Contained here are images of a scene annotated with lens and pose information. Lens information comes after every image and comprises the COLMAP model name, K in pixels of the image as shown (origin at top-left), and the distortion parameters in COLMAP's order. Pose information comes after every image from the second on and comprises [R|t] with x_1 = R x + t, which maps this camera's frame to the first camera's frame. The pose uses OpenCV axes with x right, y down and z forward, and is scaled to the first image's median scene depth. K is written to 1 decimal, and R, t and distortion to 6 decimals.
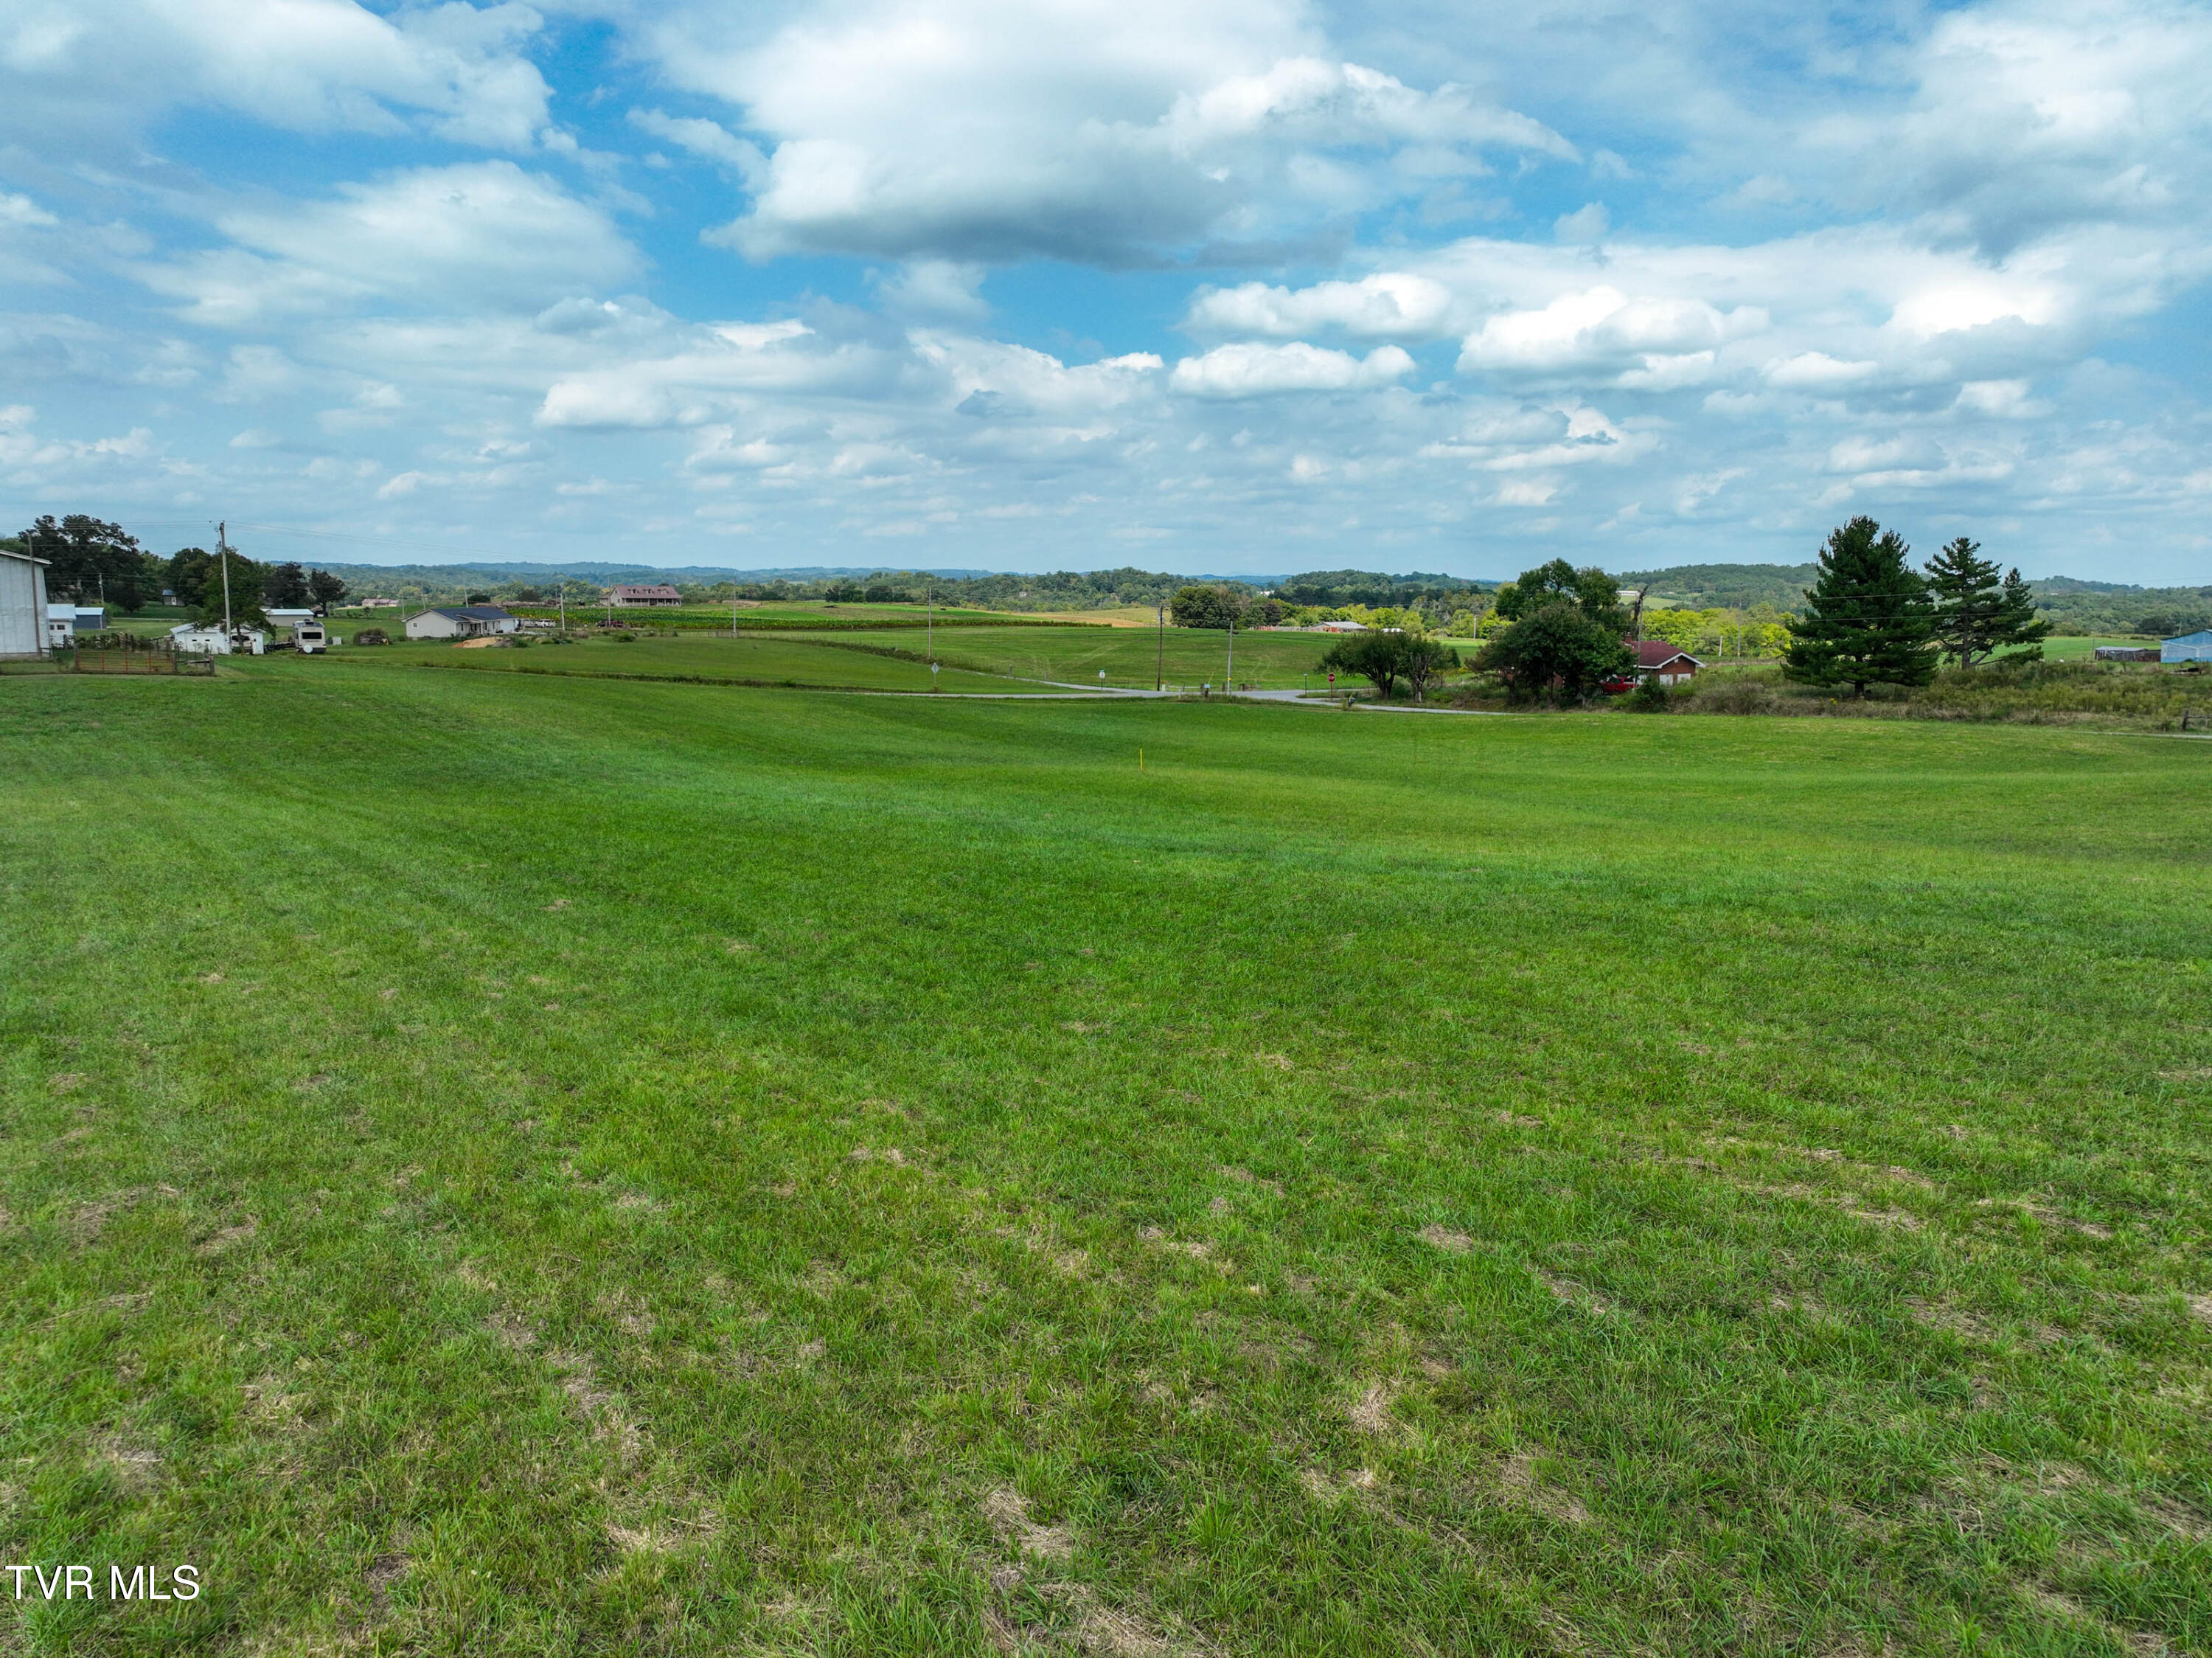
lens RADIAL K [[1557.9, 0, 1112.1], [0, 1557.9, 844.3], [0, 0, 1]] dist [-0.000977, 0.019805]
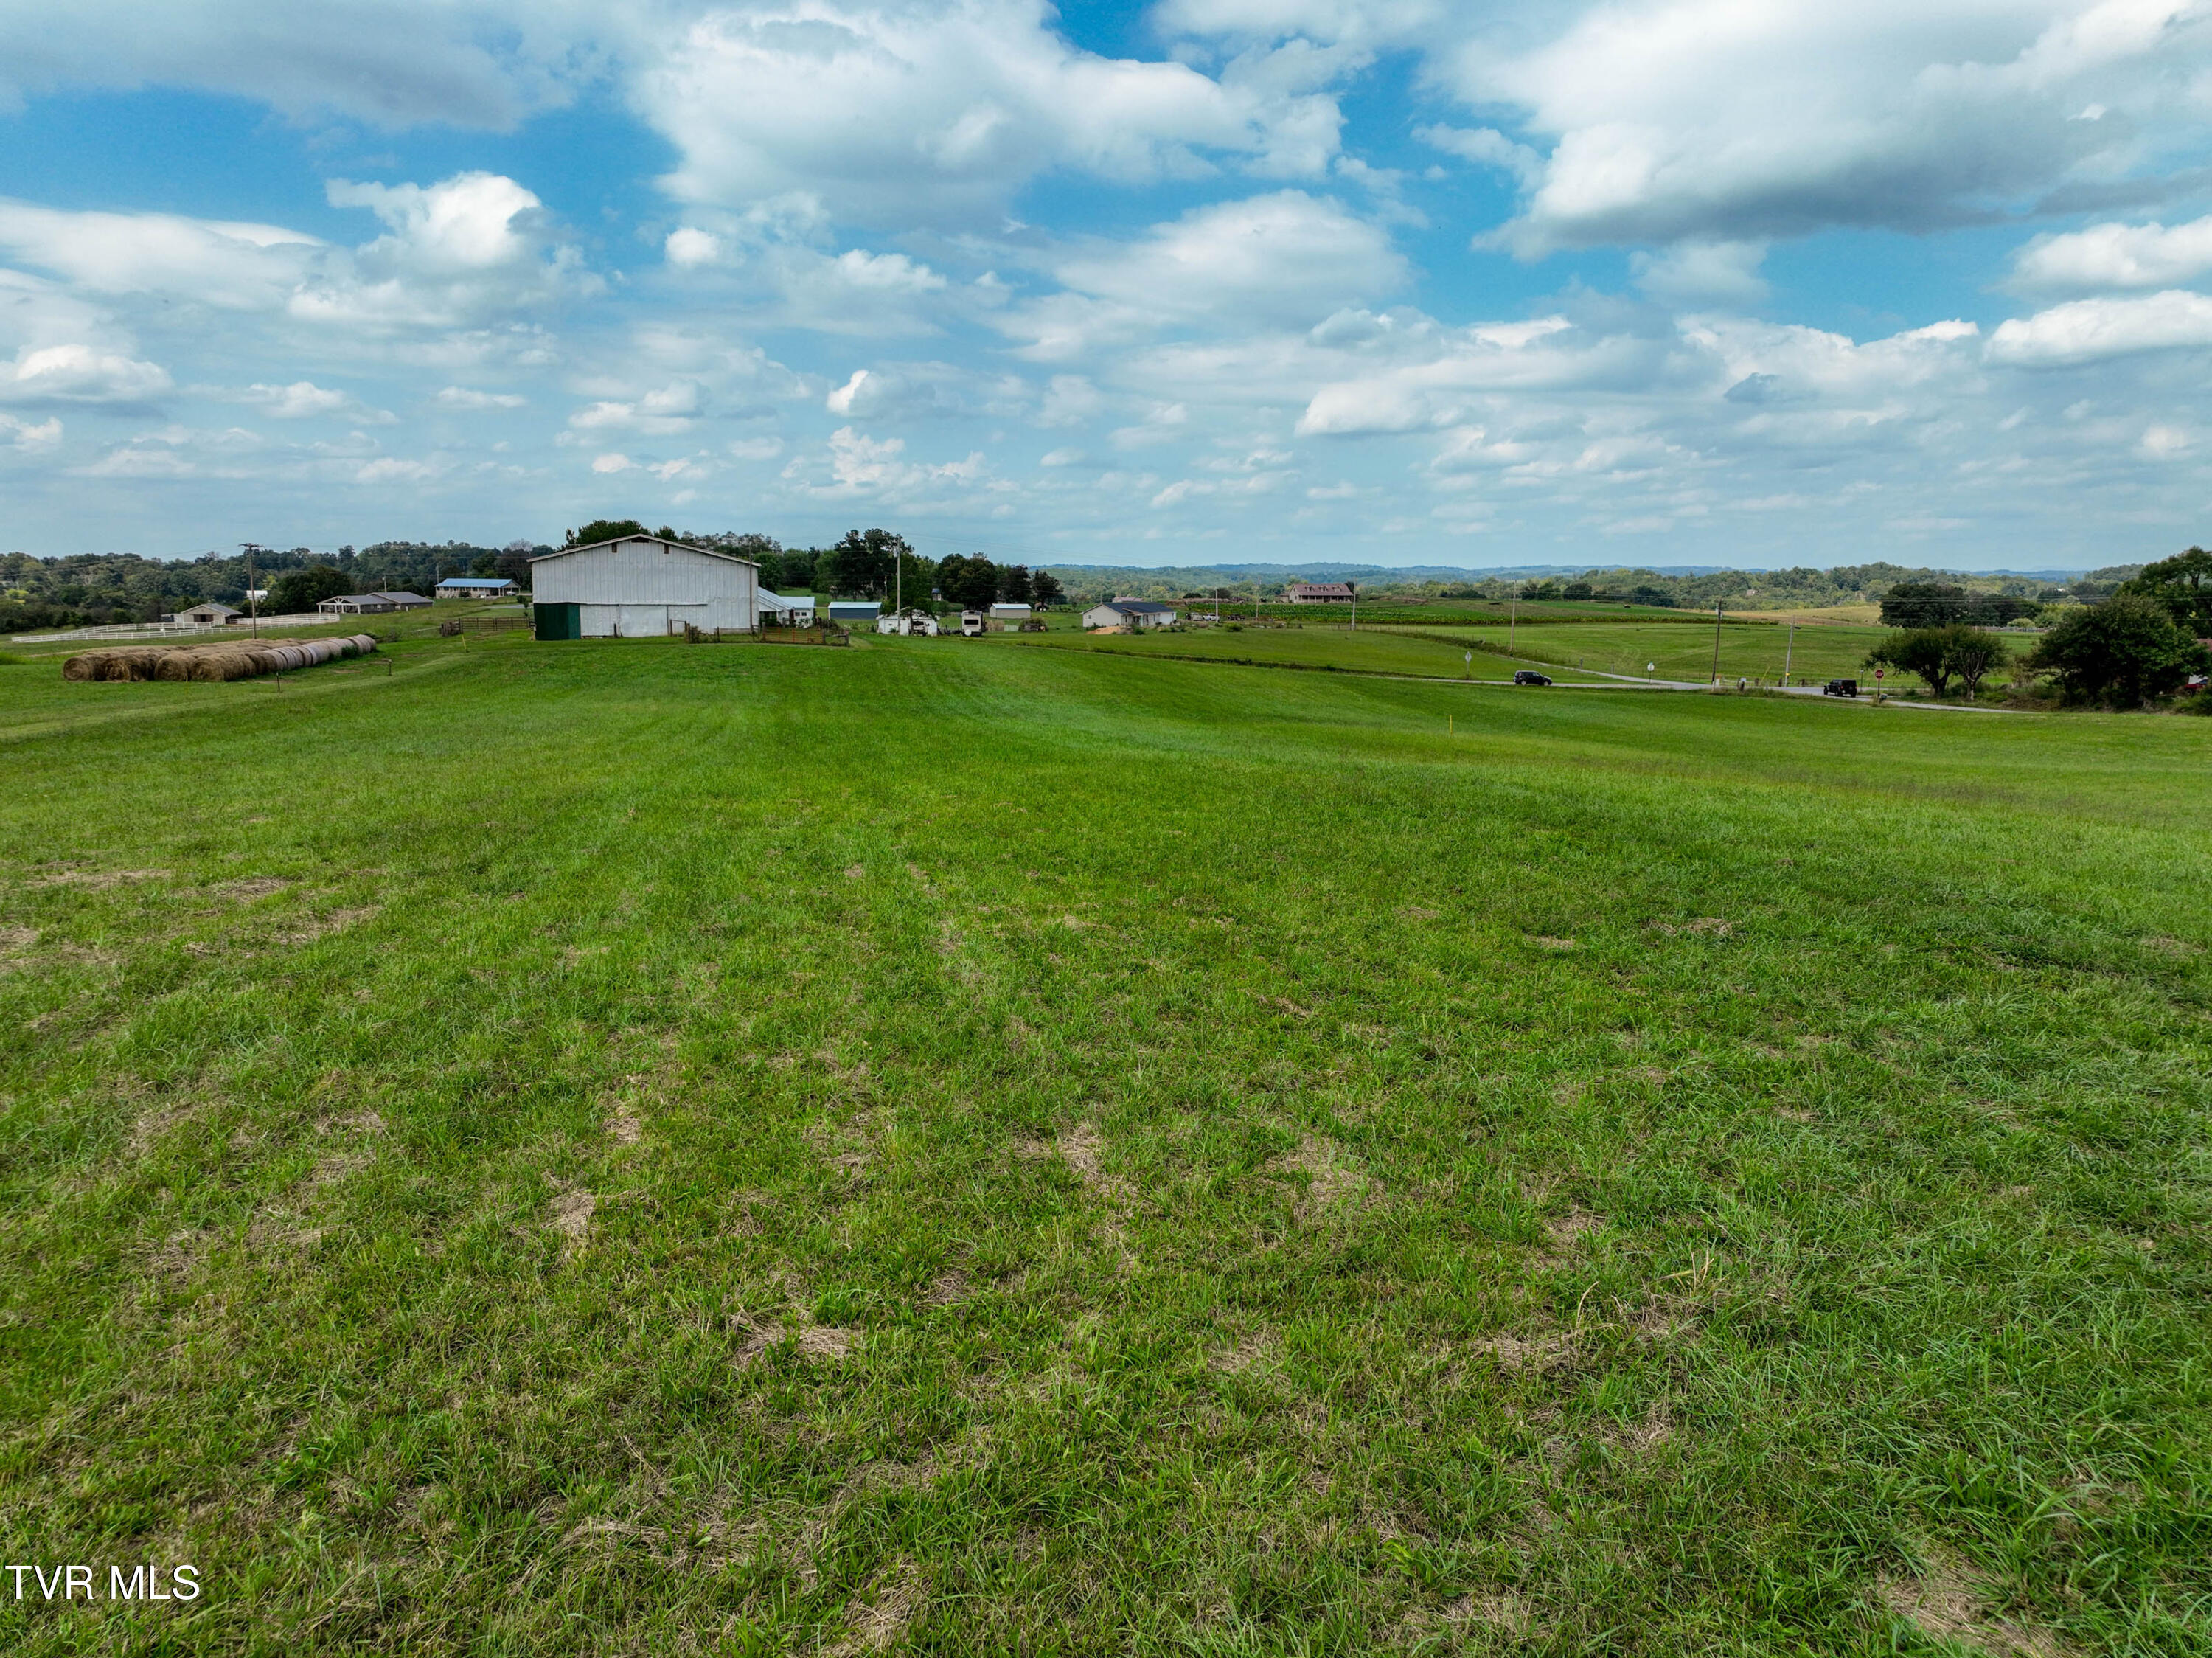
lens RADIAL K [[1557.9, 0, 1109.8], [0, 1557.9, 820.8], [0, 0, 1]] dist [-0.000977, 0.019805]
pose [[0.894002, 0.064794, -0.443354, 0.112907], [-0.070940, 0.997477, 0.002728, 0.010896], [0.442412, 0.029013, 0.896343, -0.053279]]
